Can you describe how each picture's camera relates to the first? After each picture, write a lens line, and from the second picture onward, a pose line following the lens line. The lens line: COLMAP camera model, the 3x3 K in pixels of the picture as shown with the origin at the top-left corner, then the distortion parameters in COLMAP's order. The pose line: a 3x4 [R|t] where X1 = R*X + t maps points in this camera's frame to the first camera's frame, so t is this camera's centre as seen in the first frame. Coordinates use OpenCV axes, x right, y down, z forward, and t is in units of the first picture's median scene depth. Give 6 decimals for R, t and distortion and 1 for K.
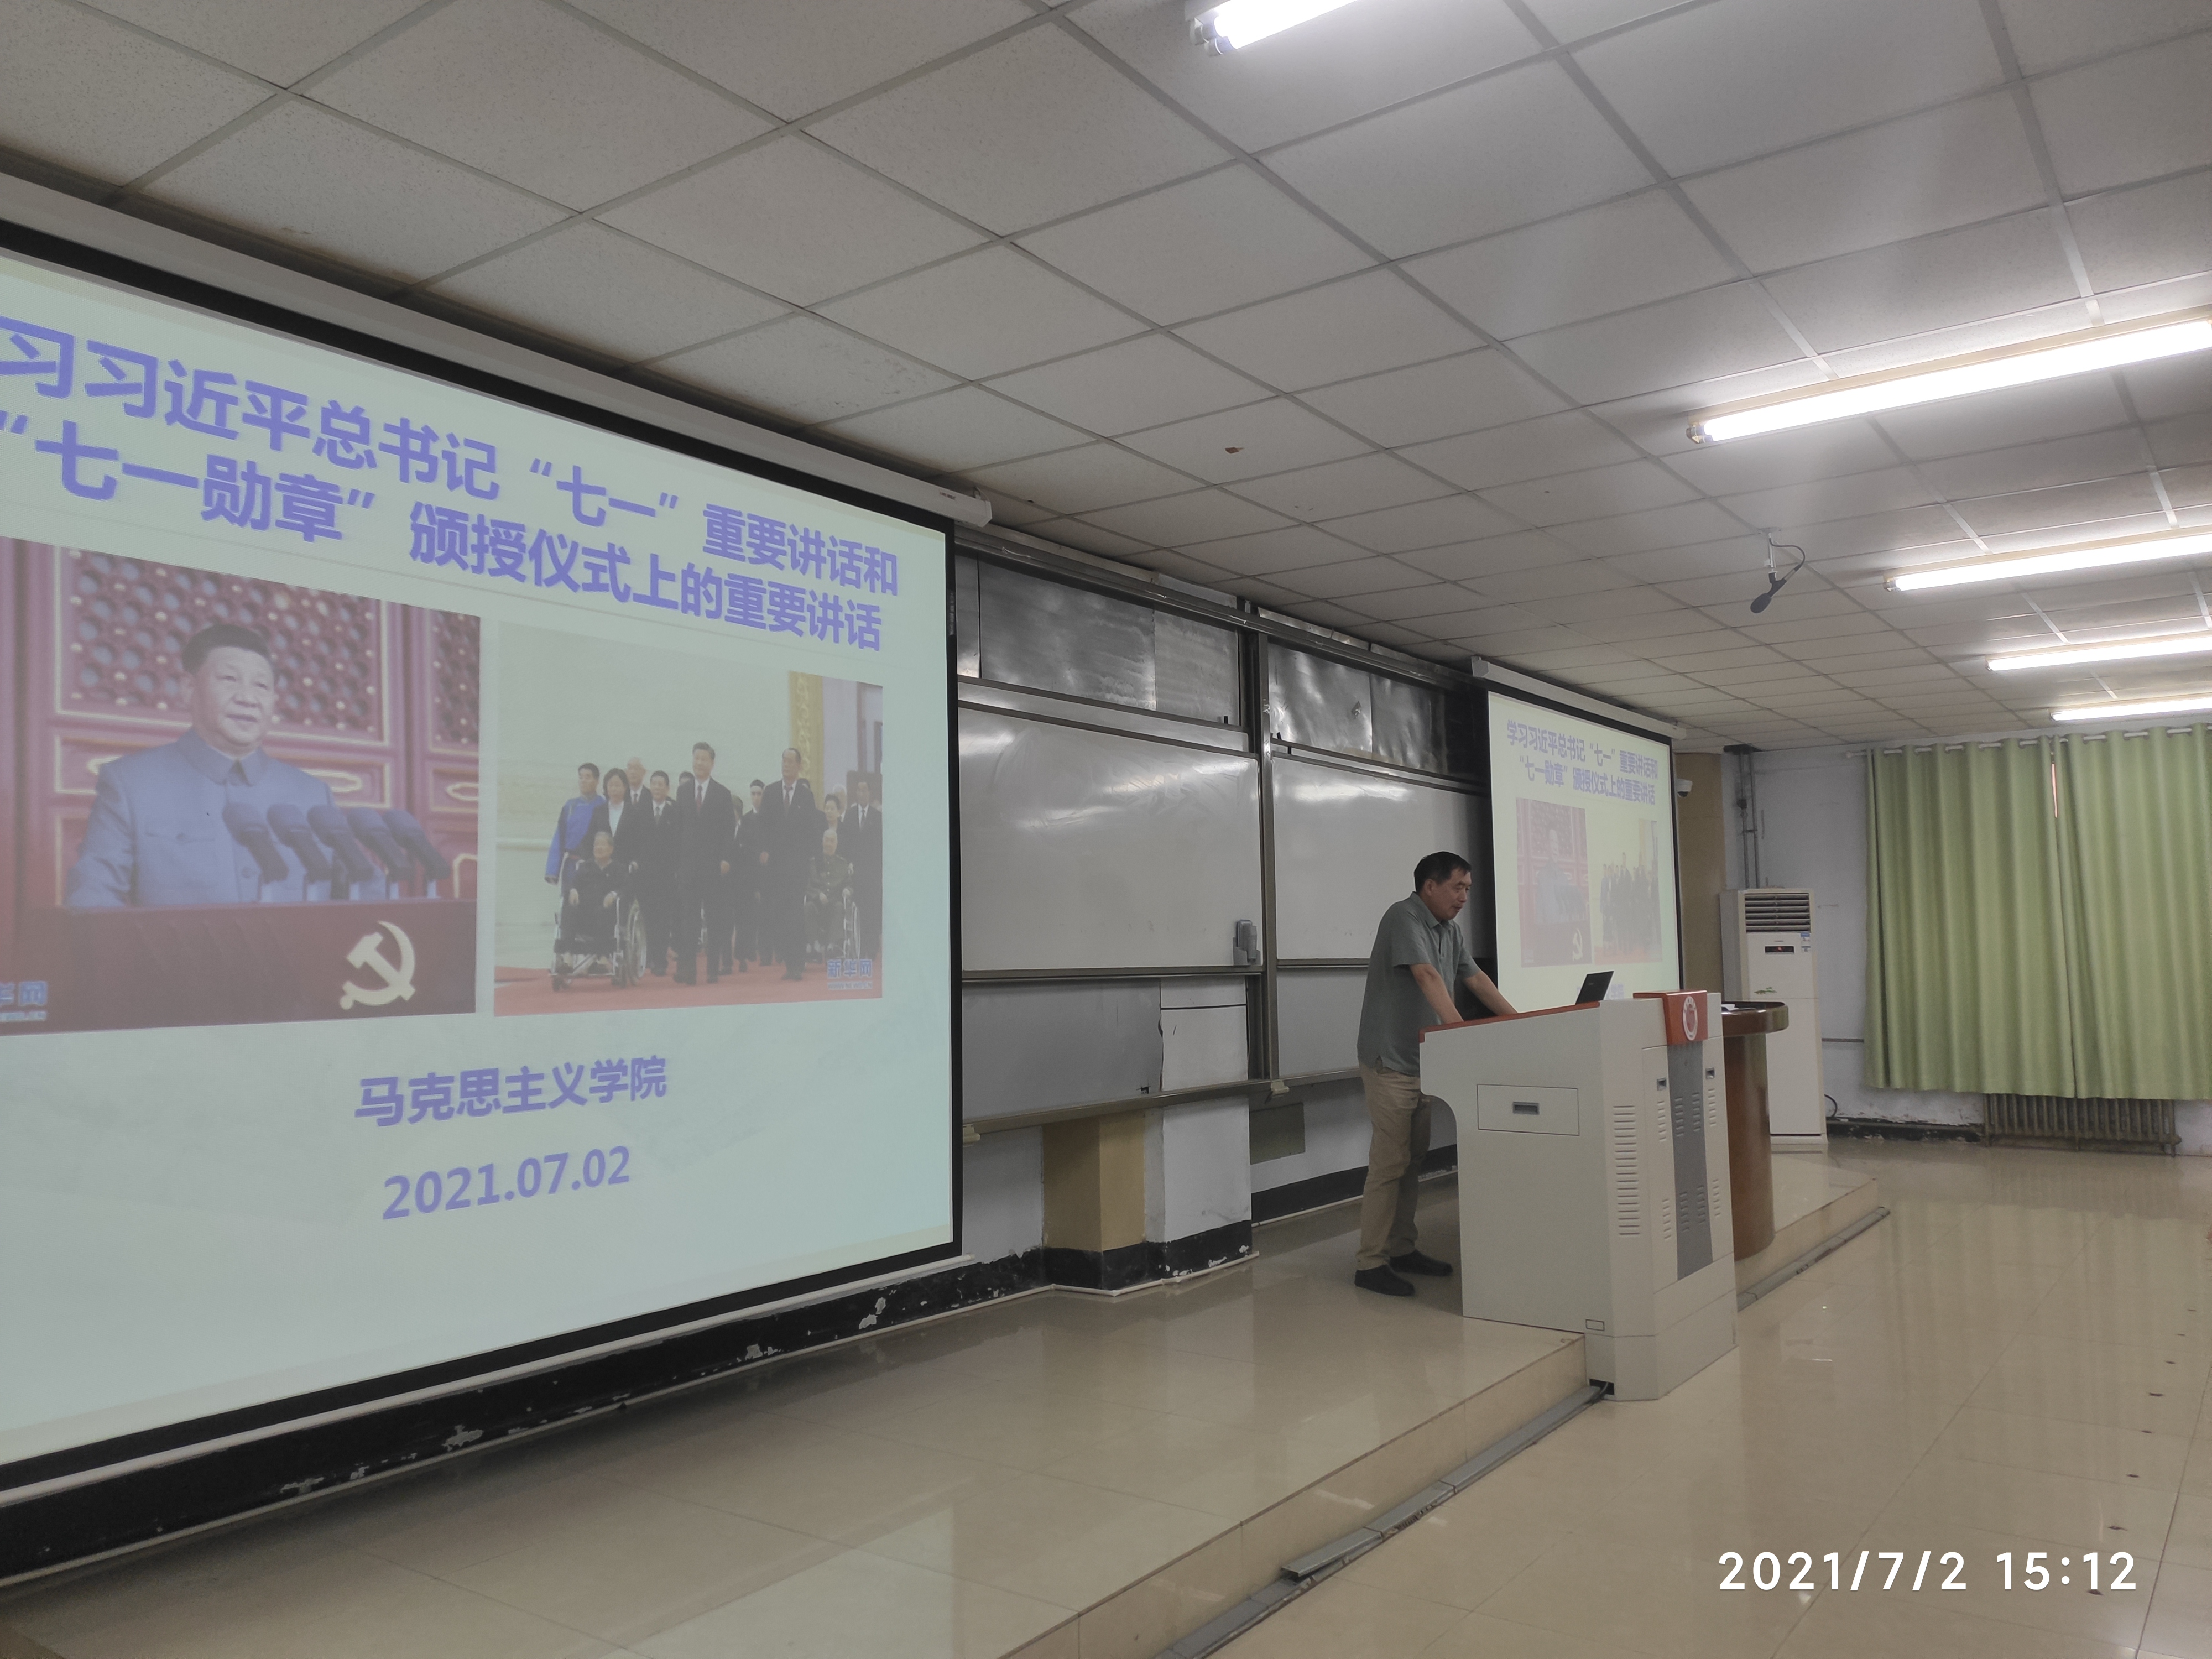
lens RADIAL K [[1652.2, 0, 1106.0], [0, 1652.2, 829.5], [0, 0, 1]] dist [0.039030, -0.008507]
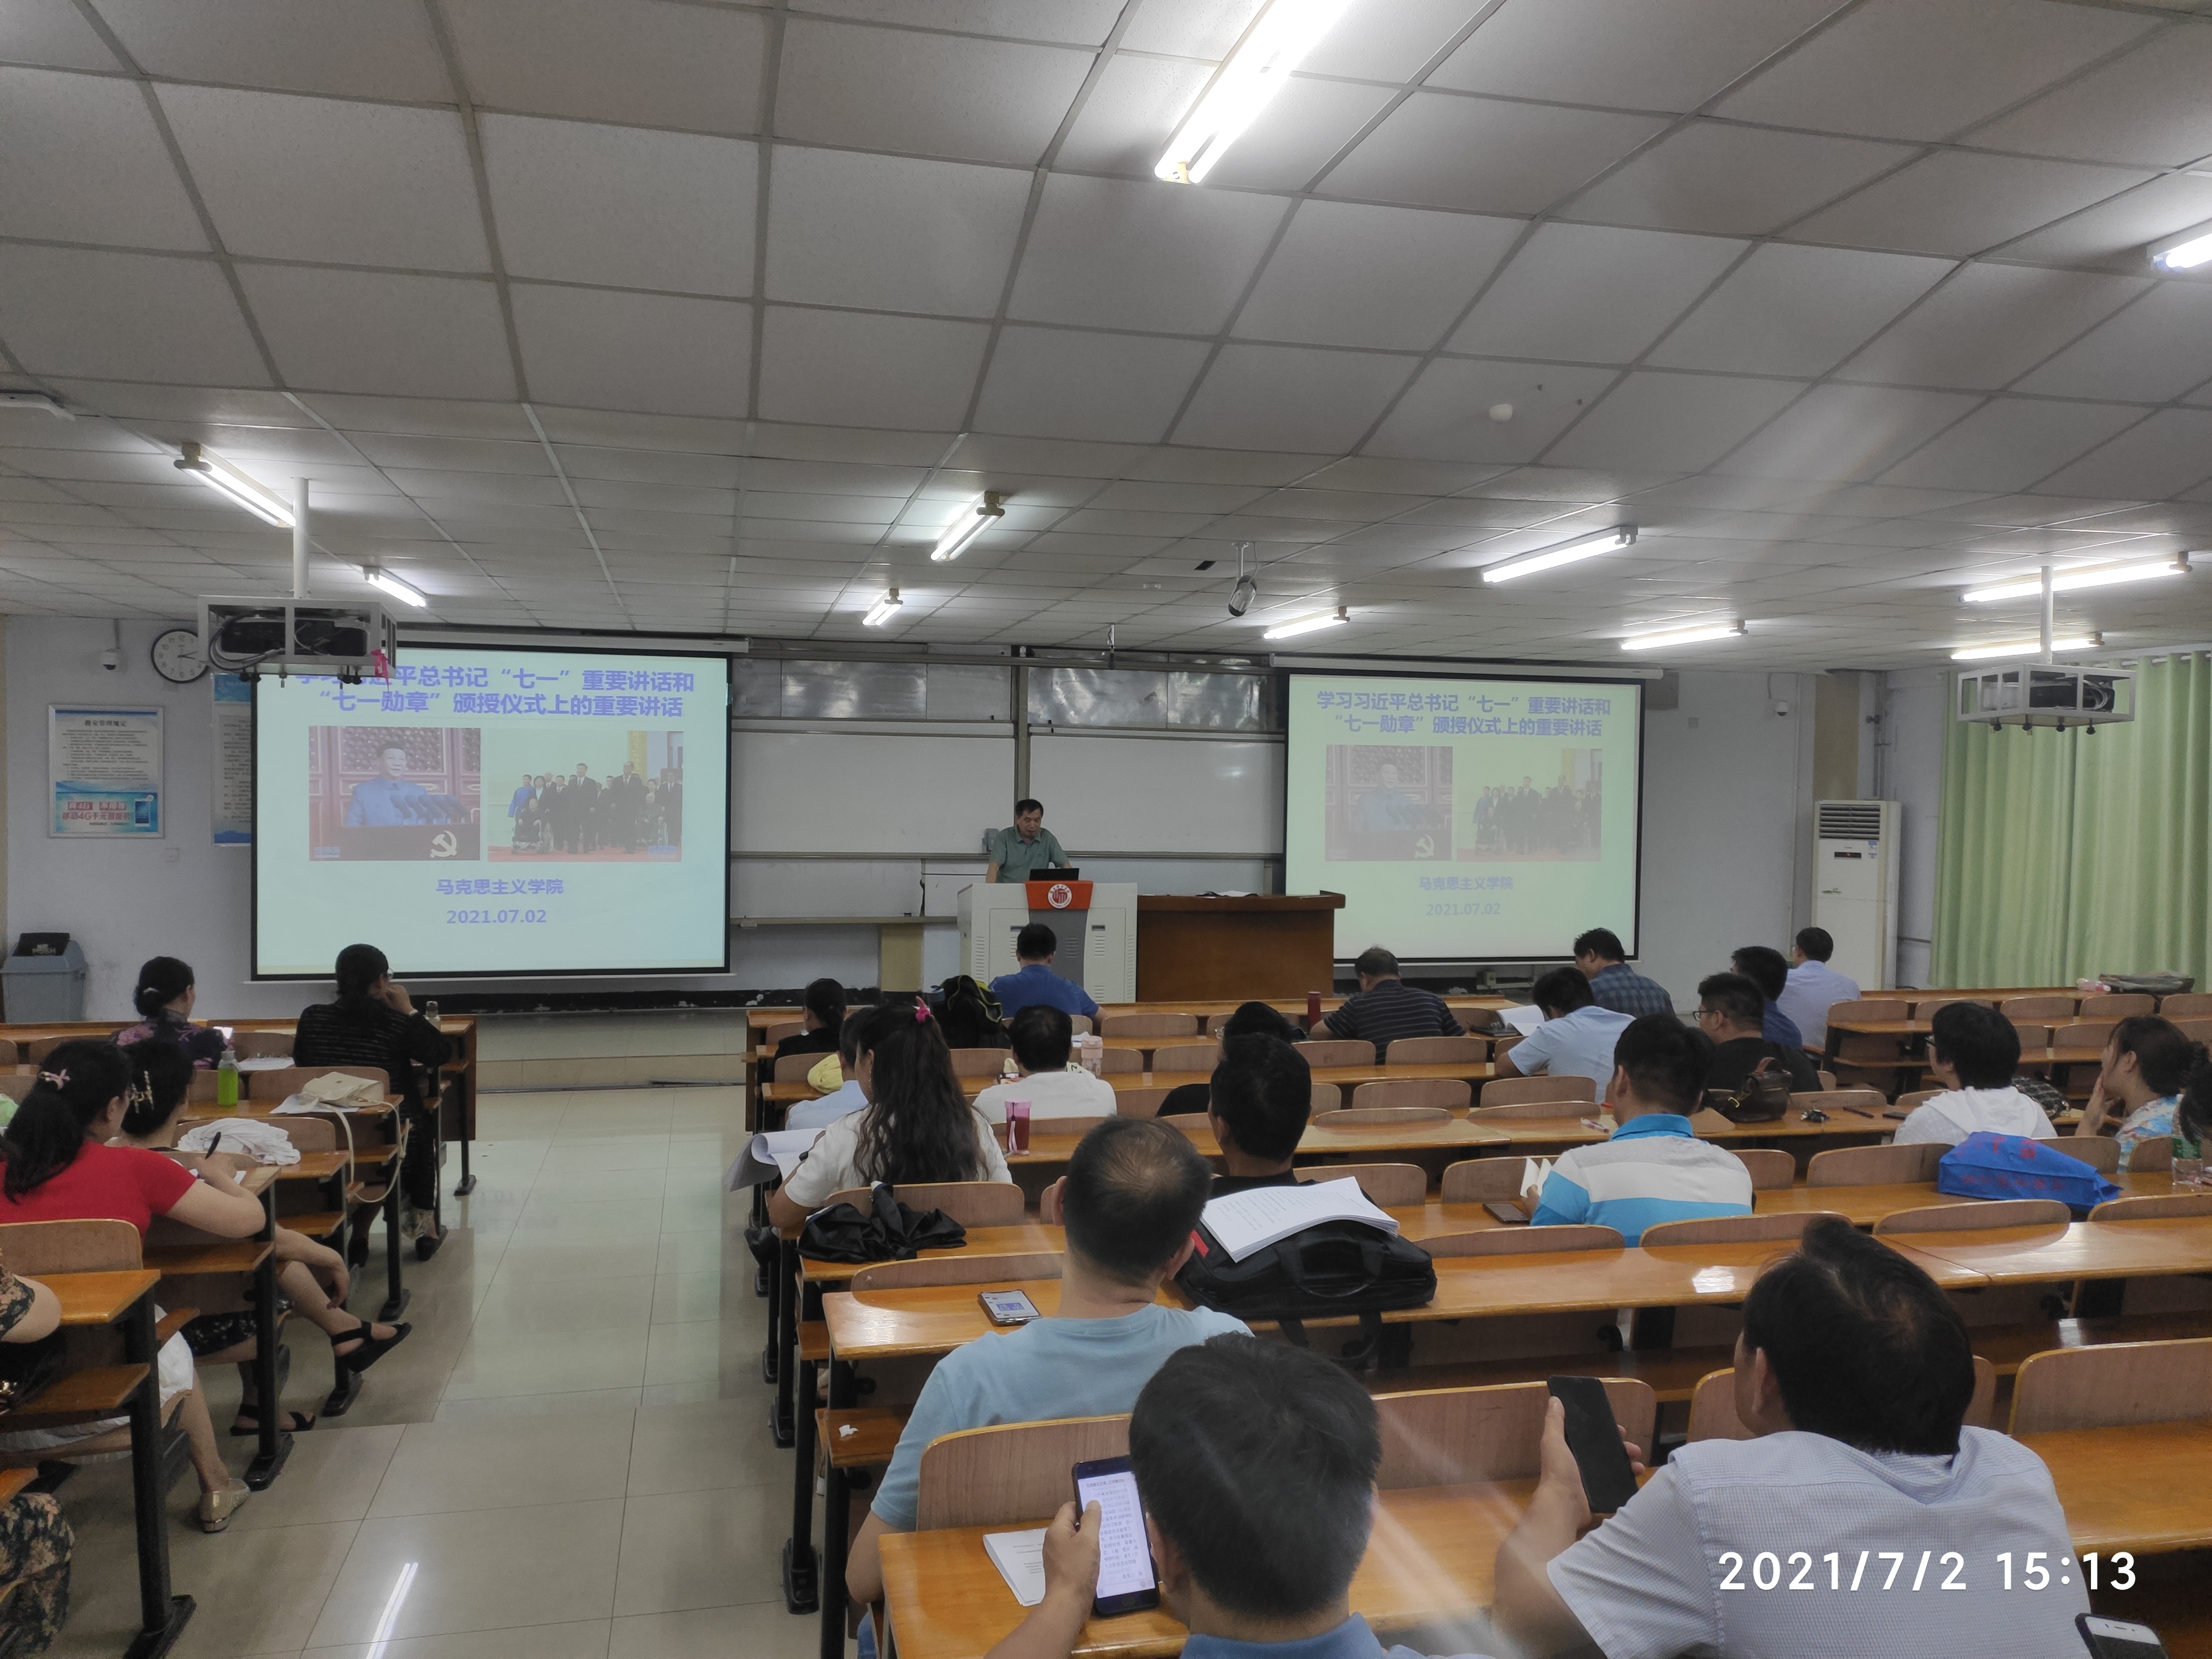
lens RADIAL K [[1652.2, 0, 1106.0], [0, 1652.2, 829.5], [0, 0, 1]] dist [0.039030, -0.008507]
pose [[0.759414, 0.041233, -0.649300, 2.050162], [0.024887, 0.995418, 0.092321, -0.164999], [0.650132, -0.086269, 0.754908, -0.450760]]
